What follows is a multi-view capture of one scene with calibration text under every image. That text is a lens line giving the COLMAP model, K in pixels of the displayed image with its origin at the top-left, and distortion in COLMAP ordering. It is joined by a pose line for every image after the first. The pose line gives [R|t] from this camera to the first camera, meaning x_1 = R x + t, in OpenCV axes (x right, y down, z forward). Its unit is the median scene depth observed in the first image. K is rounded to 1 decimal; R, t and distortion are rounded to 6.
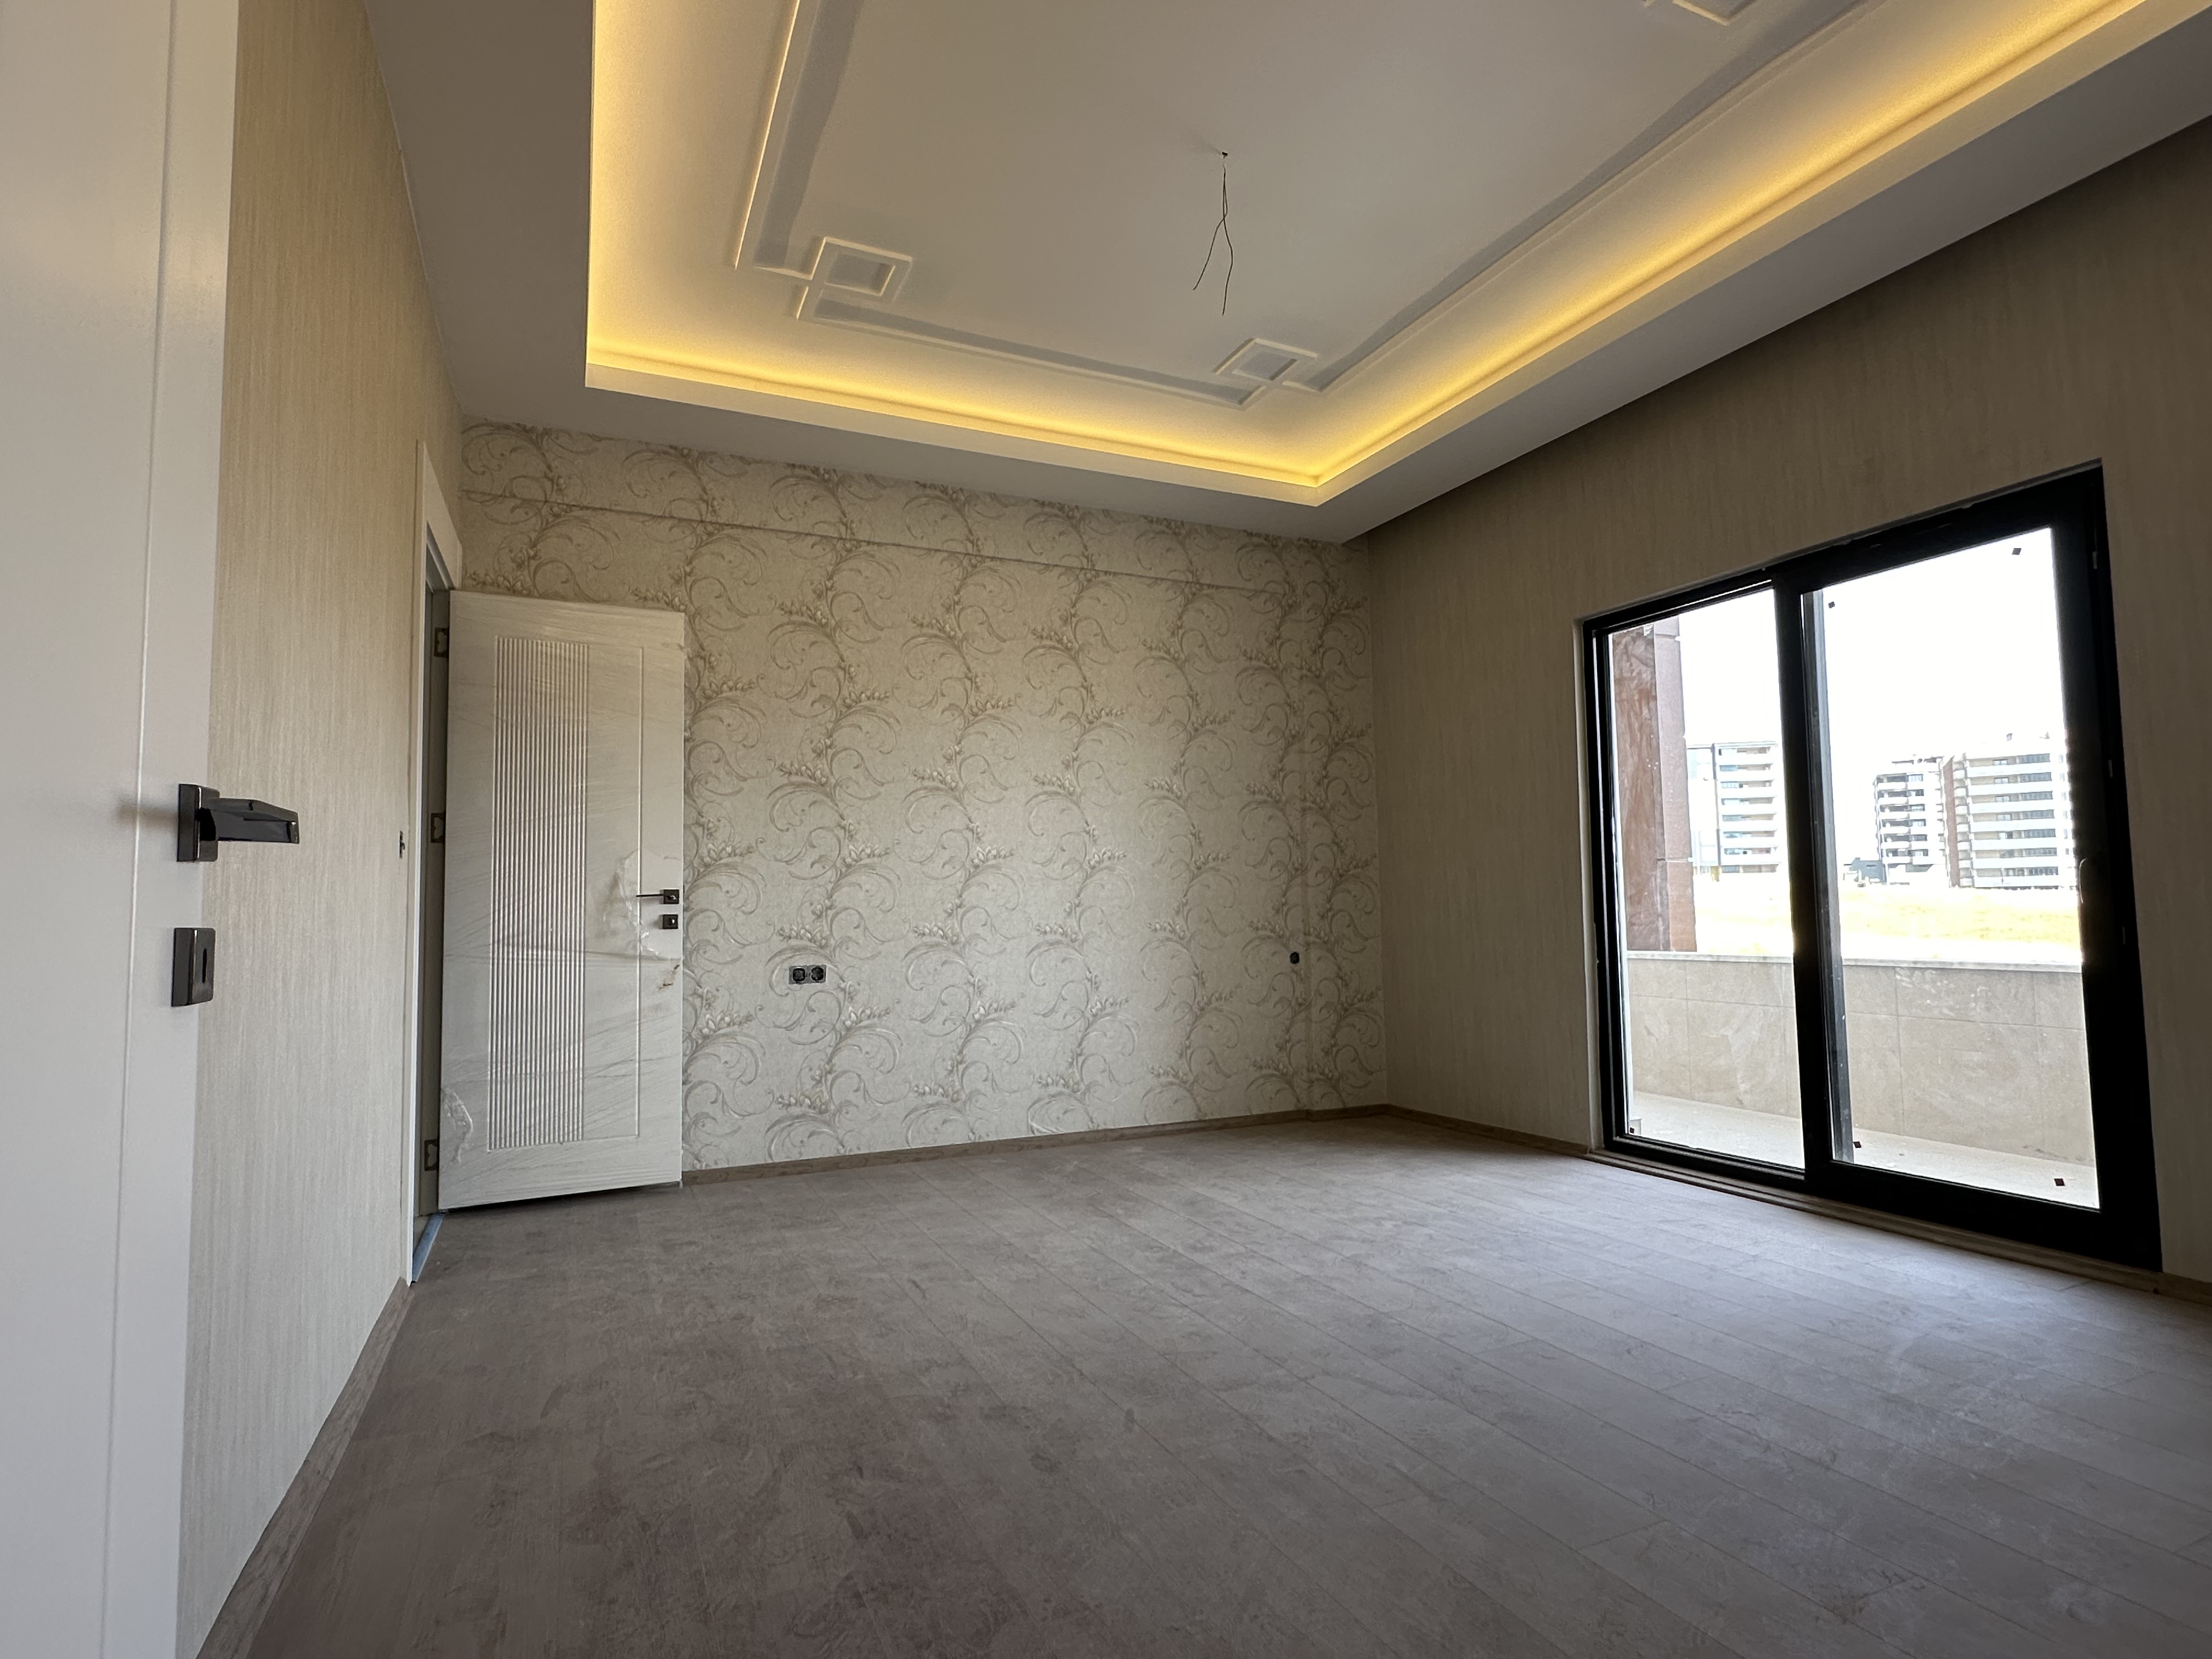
lens RADIAL K [[1124.8, 0, 1100.9], [0, 1124.8, 830.3], [0, 0, 1]] dist [-0.004569, 0.001282]
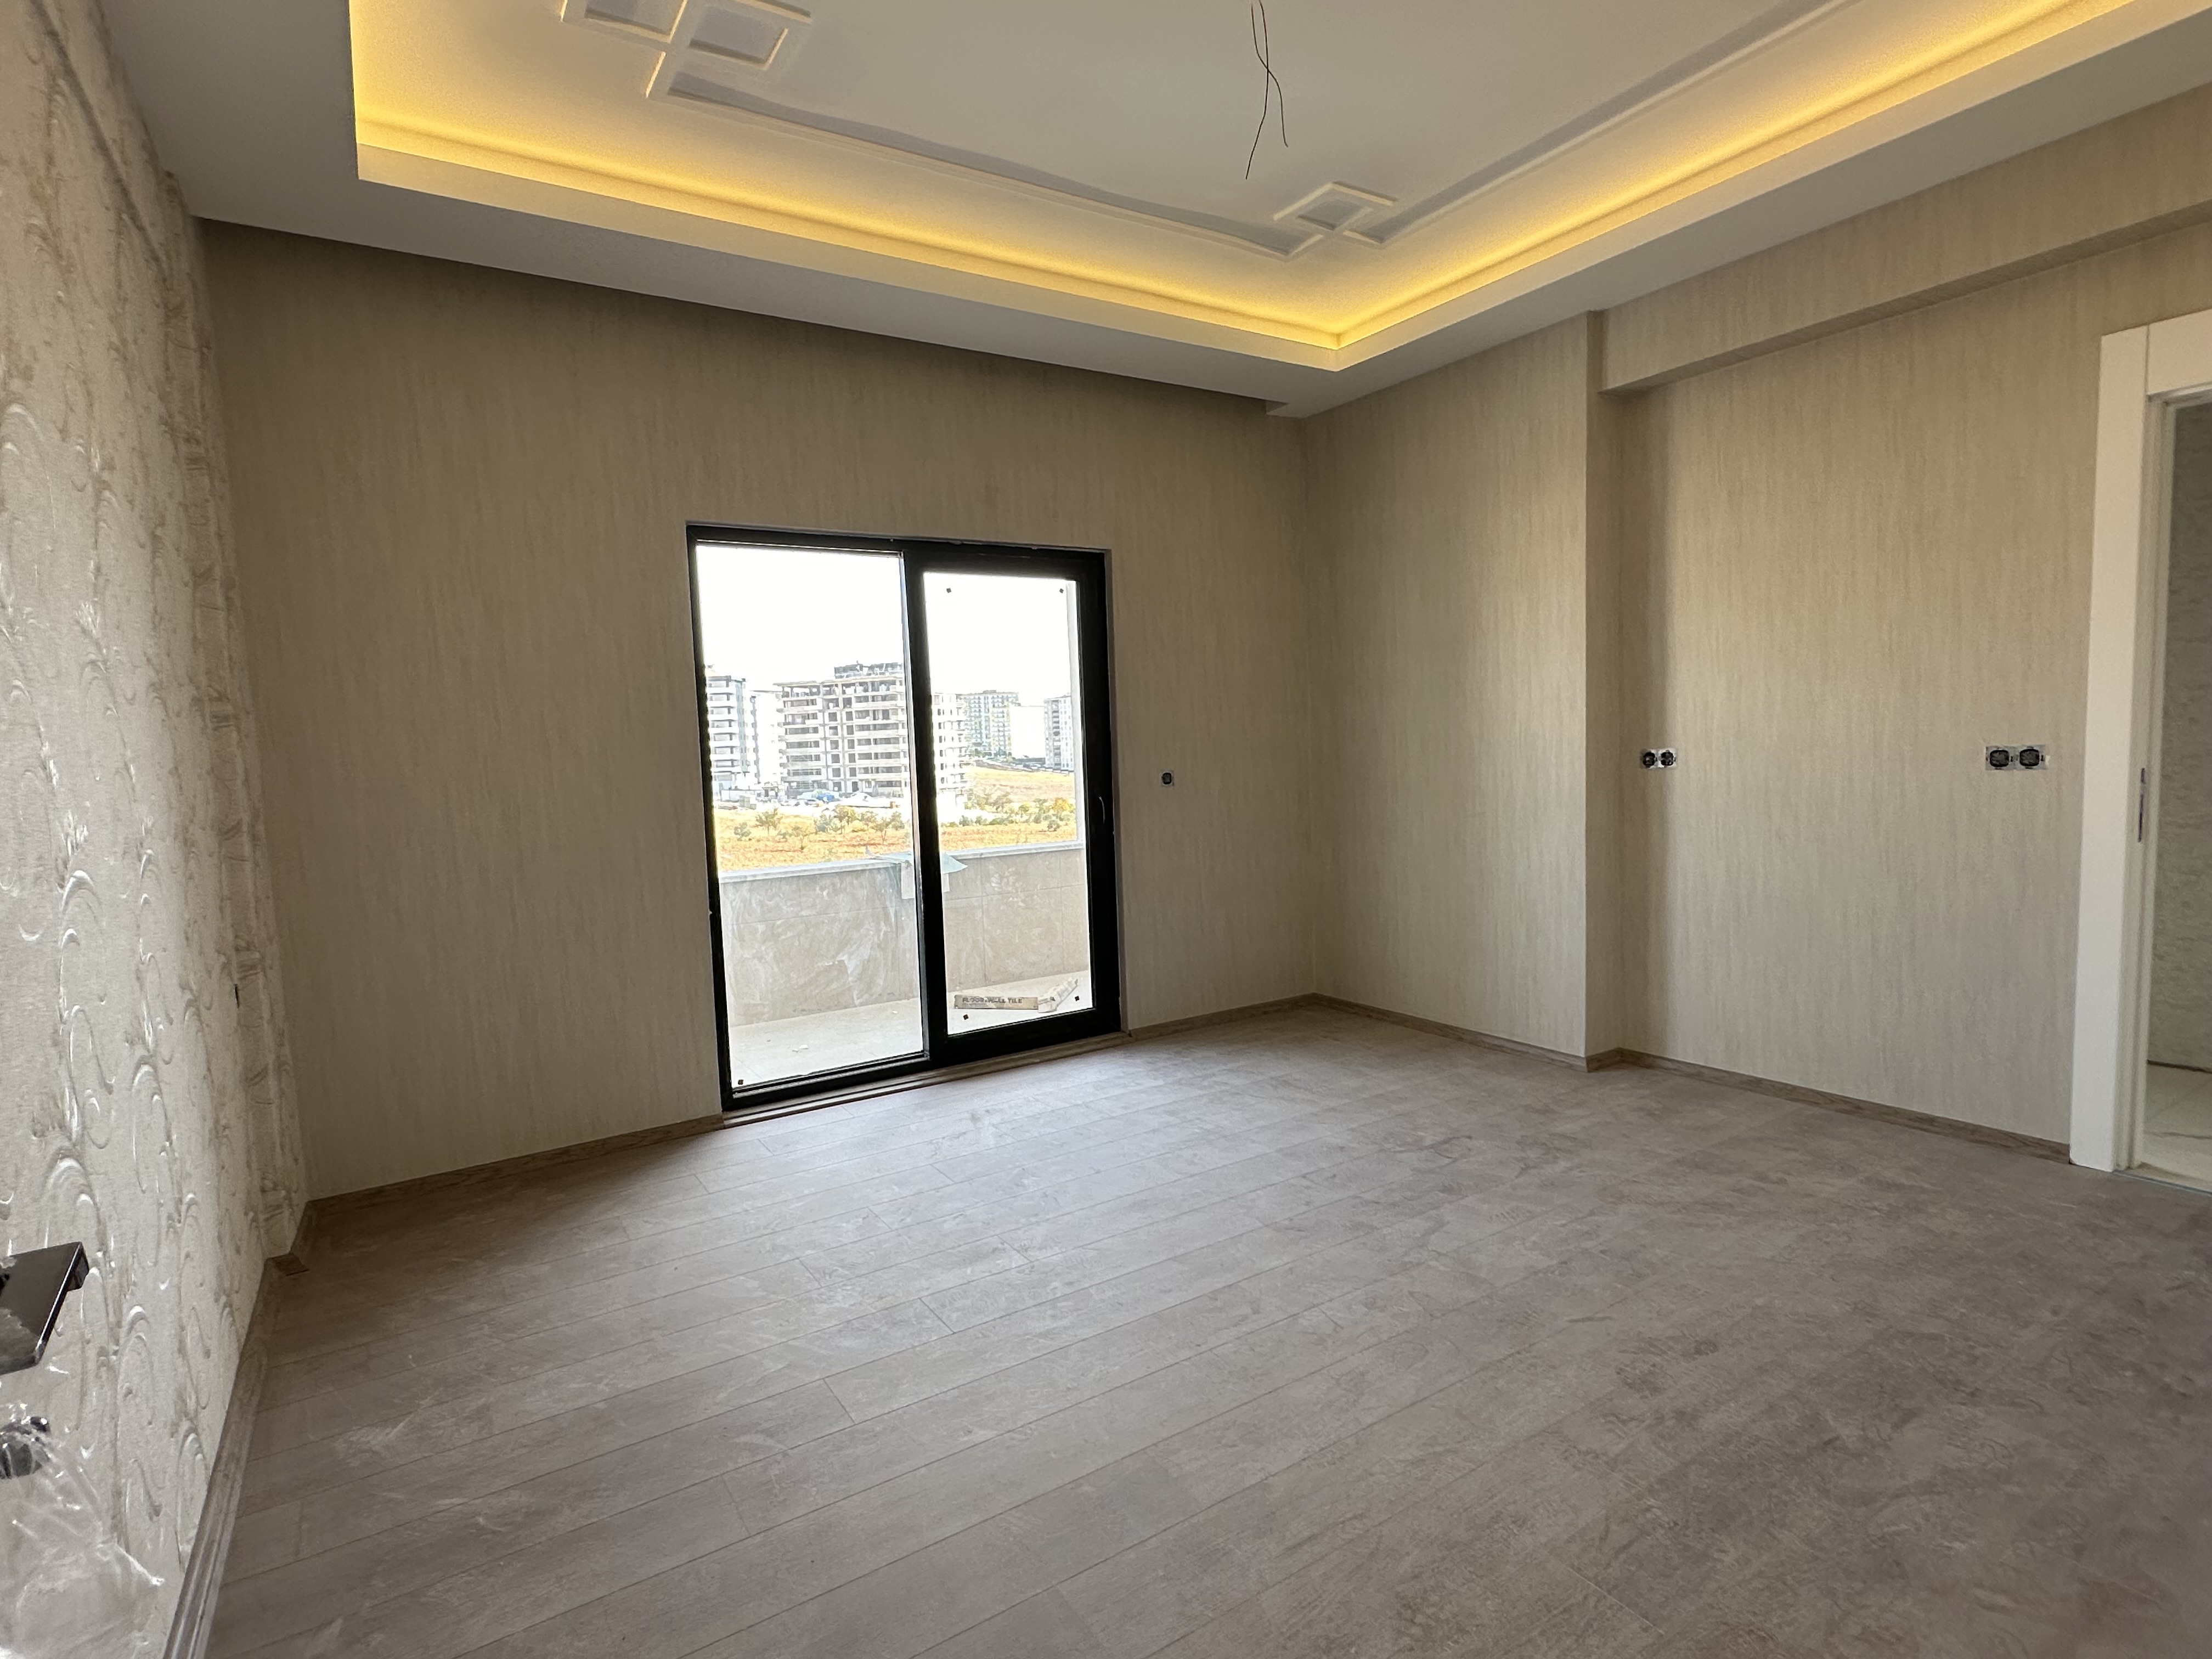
lens RADIAL K [[1124.8, 0, 1114.4], [0, 1124.8, 829.6], [0, 0, 1]] dist [-0.004569, 0.001282]
pose [[-0.135570, -0.058862, 0.989018, -0.548236], [-0.034121, 0.997919, 0.054714, -0.011765], [-0.990180, -0.026329, -0.137296, 0.891627]]
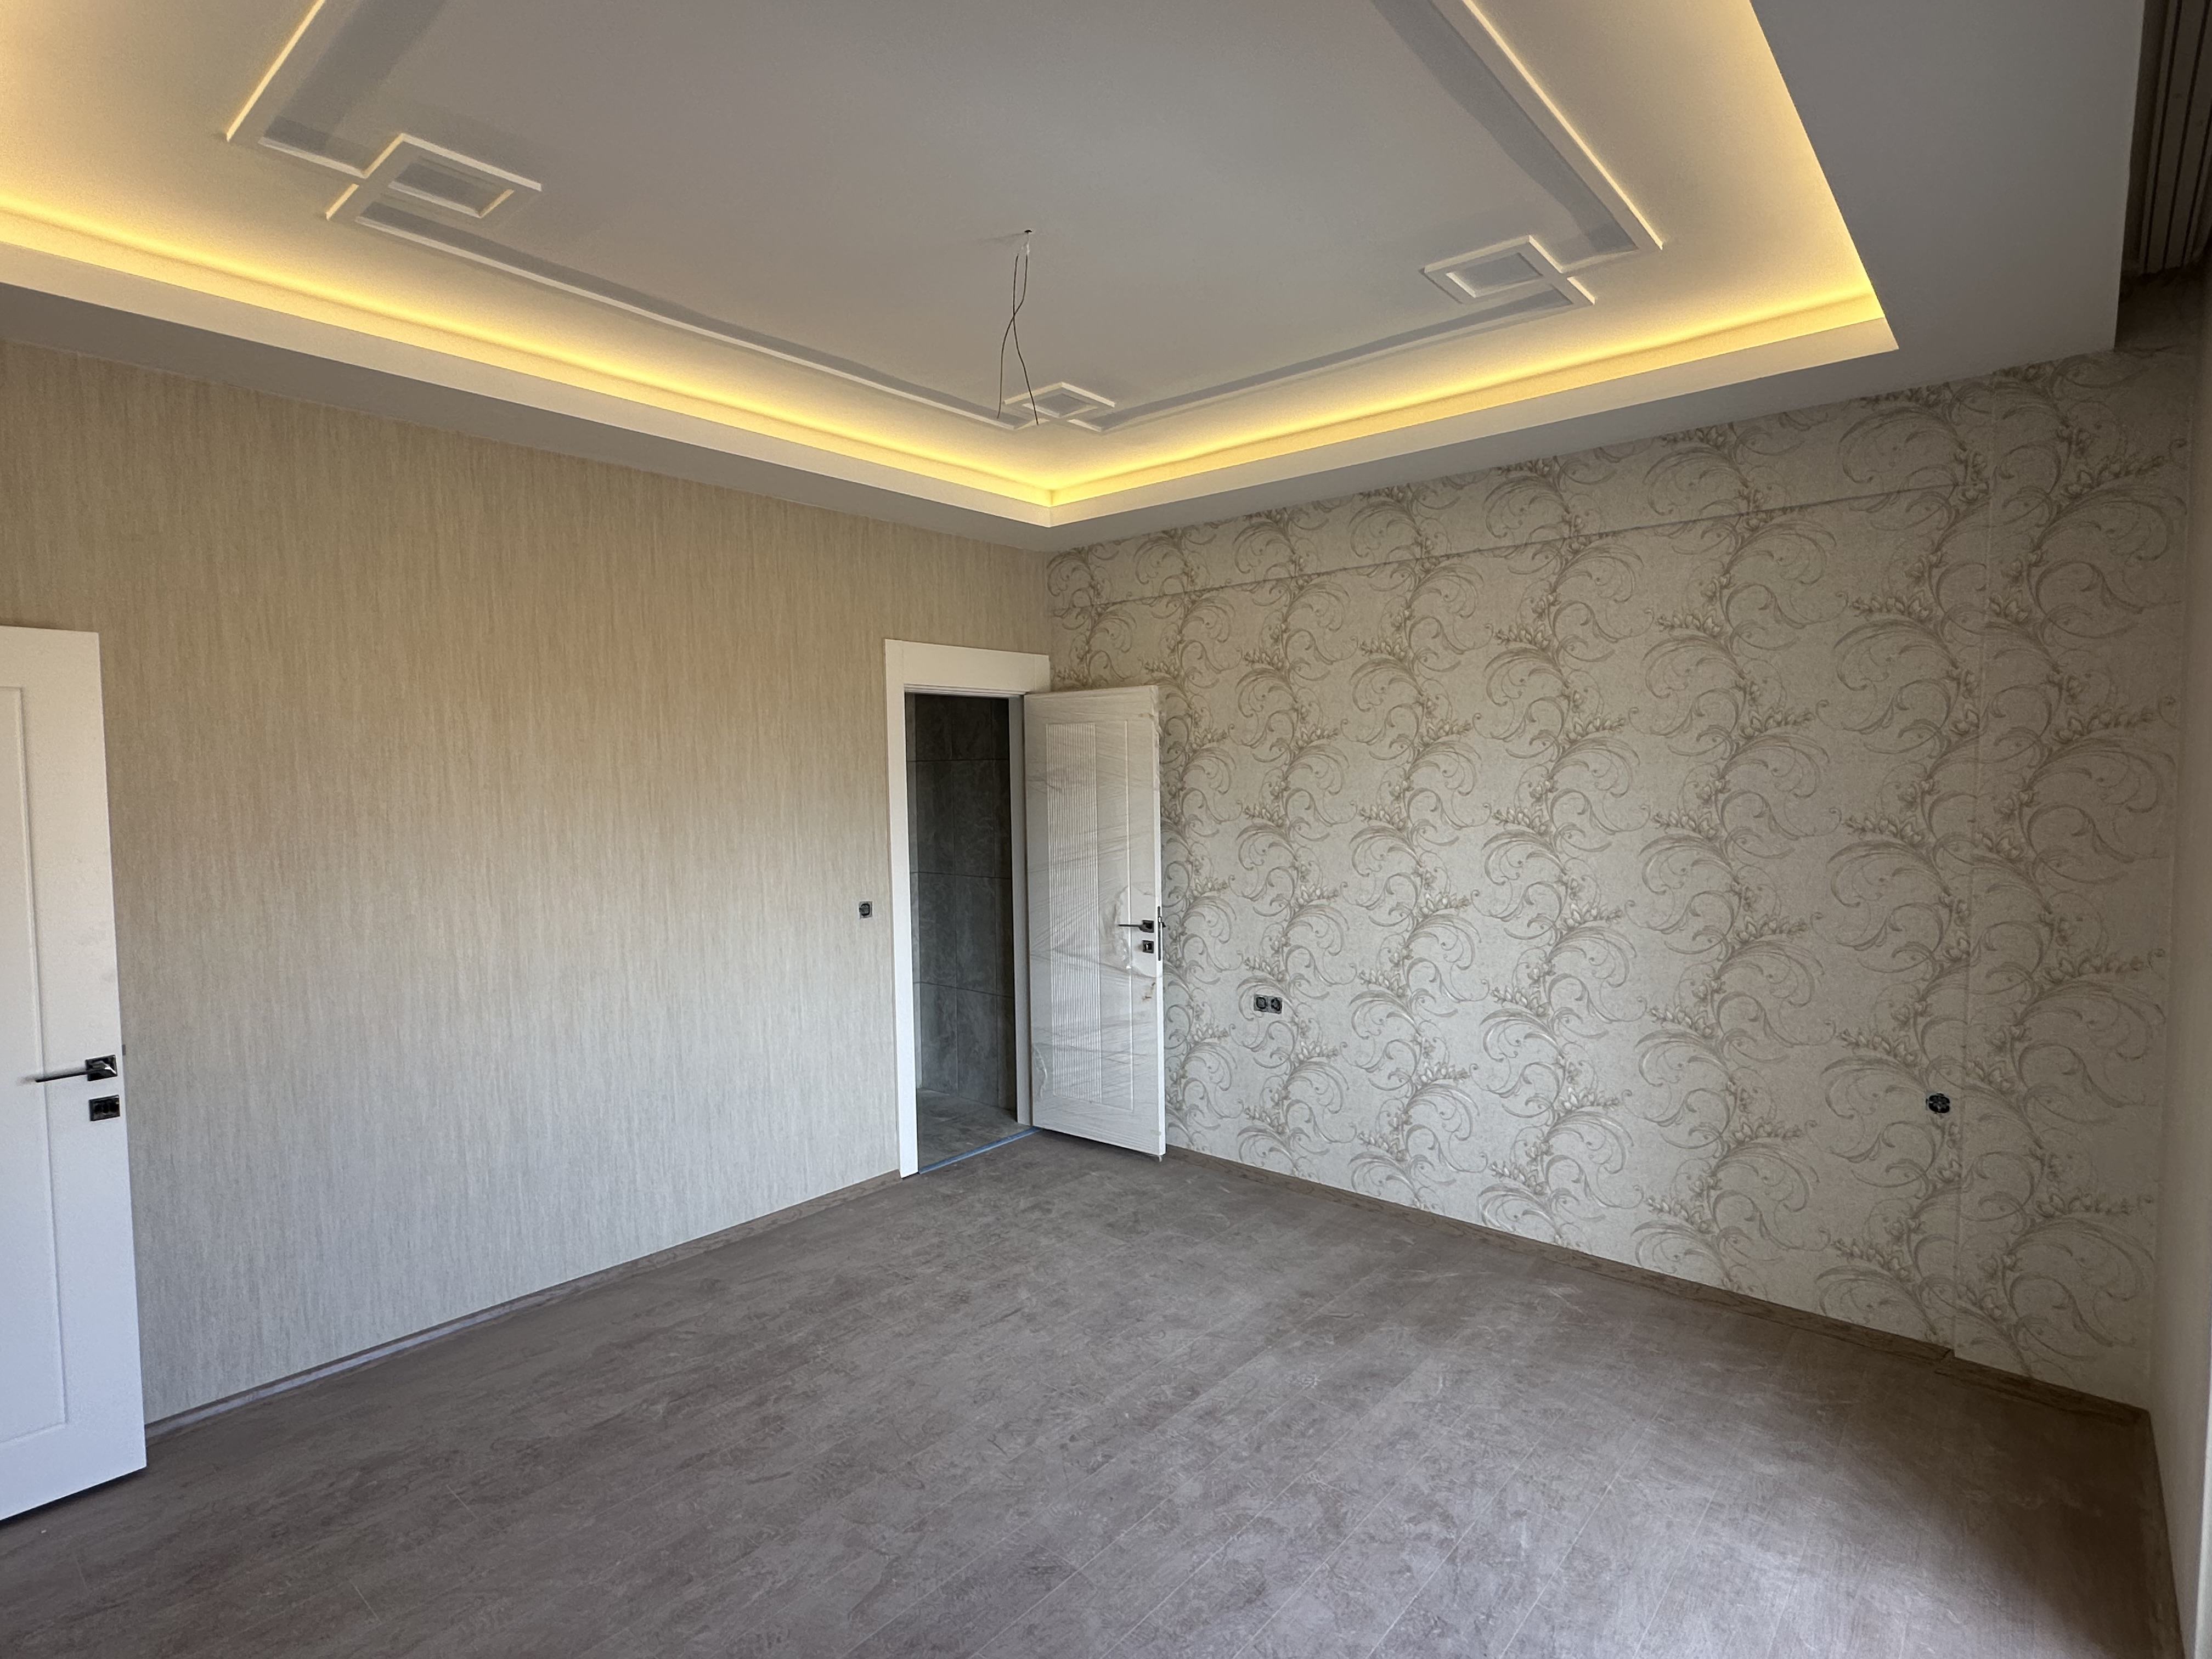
lens RADIAL K [[1124.8, 0, 1114.5], [0, 1124.8, 832.4], [0, 0, 1]] dist [-0.004569, 0.001282]
pose [[0.418632, 0.058084, -0.906297, 0.708790], [0.071731, 0.992720, 0.096756, -0.164756], [0.905319, -0.105514, 0.411418, 0.488782]]
